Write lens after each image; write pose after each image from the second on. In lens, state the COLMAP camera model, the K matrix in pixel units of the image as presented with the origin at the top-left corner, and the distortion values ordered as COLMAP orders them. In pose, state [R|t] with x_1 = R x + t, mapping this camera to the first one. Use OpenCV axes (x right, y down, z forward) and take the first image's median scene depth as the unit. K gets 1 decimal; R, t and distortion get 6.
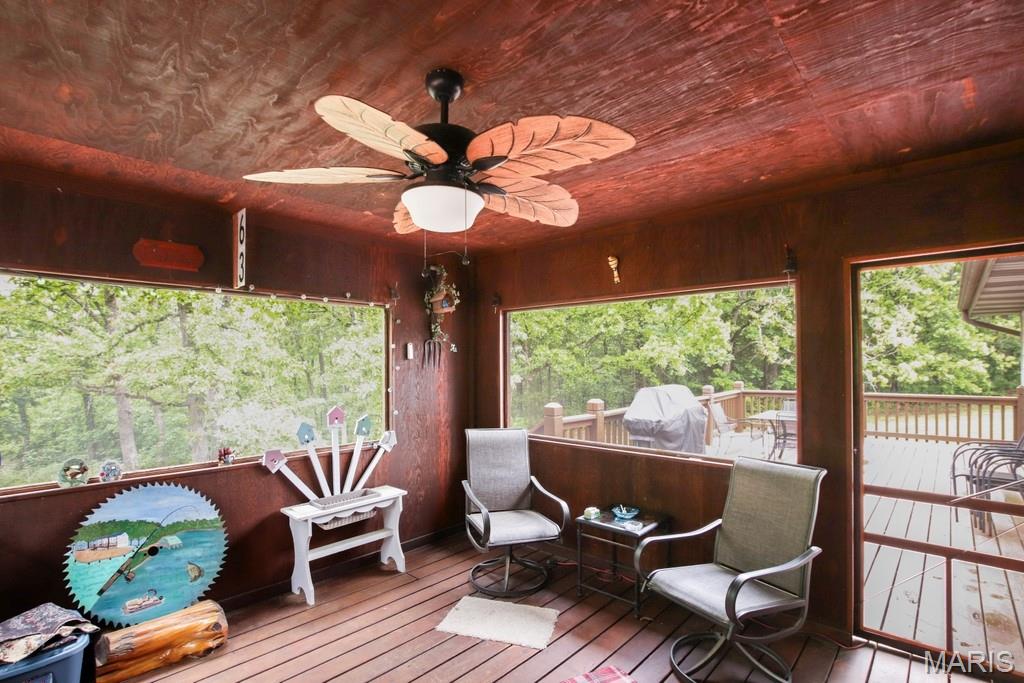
lens RADIAL K [[480.2, 0, 516.2], [0, 480.2, 357.9], [0, 0, 1]] dist [-0.032652, 0.002560]
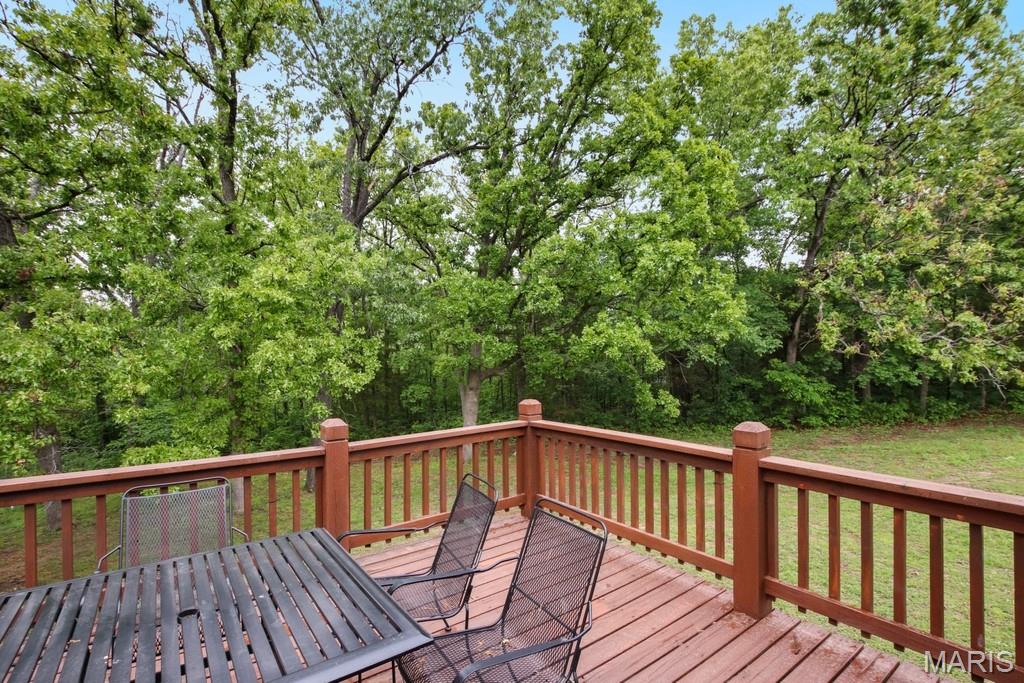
lens RADIAL K [[480.2, 0, 504.2], [0, 480.2, 346.9], [0, 0, 1]] dist [-0.032652, 0.002560]
pose [[0.977886, -0.009871, -0.208903, 0.186453], [0.009947, 0.999950, -0.000686, 0.000066], [0.208900, -0.001407, 0.977936, 0.194102]]
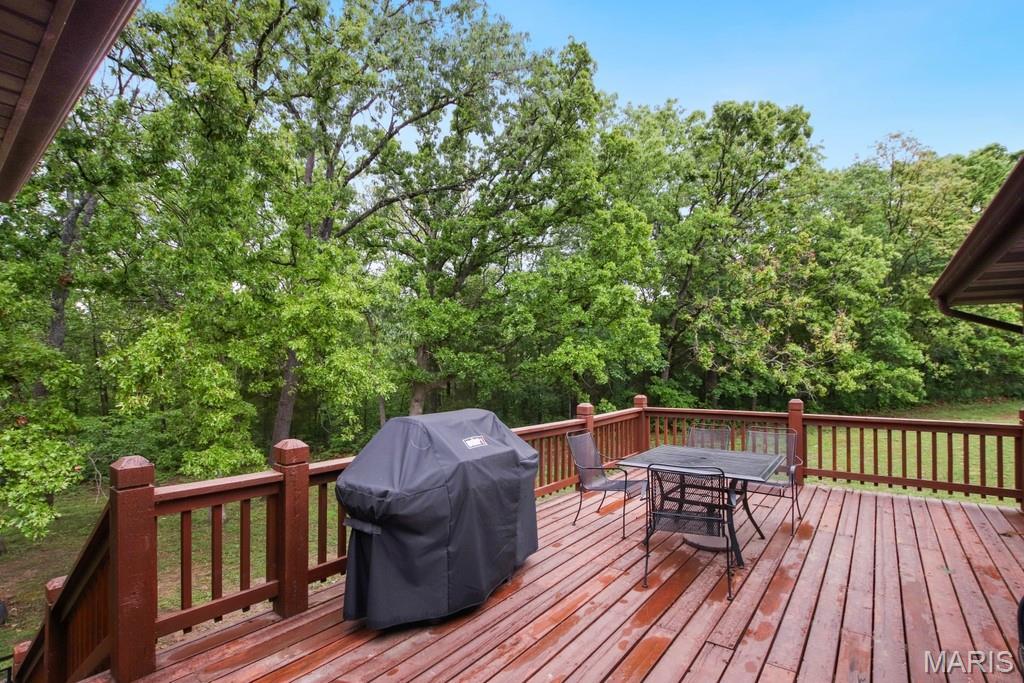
lens RADIAL K [[480.2, 0, 512.8], [0, 480.2, 349.1], [0, 0, 1]] dist [-0.032652, 0.002560]
pose [[0.996125, 0.010888, 0.087274, 0.071278], [-0.008268, 0.999506, -0.030325, 0.000775], [-0.087561, 0.029486, 0.995723, 0.097454]]
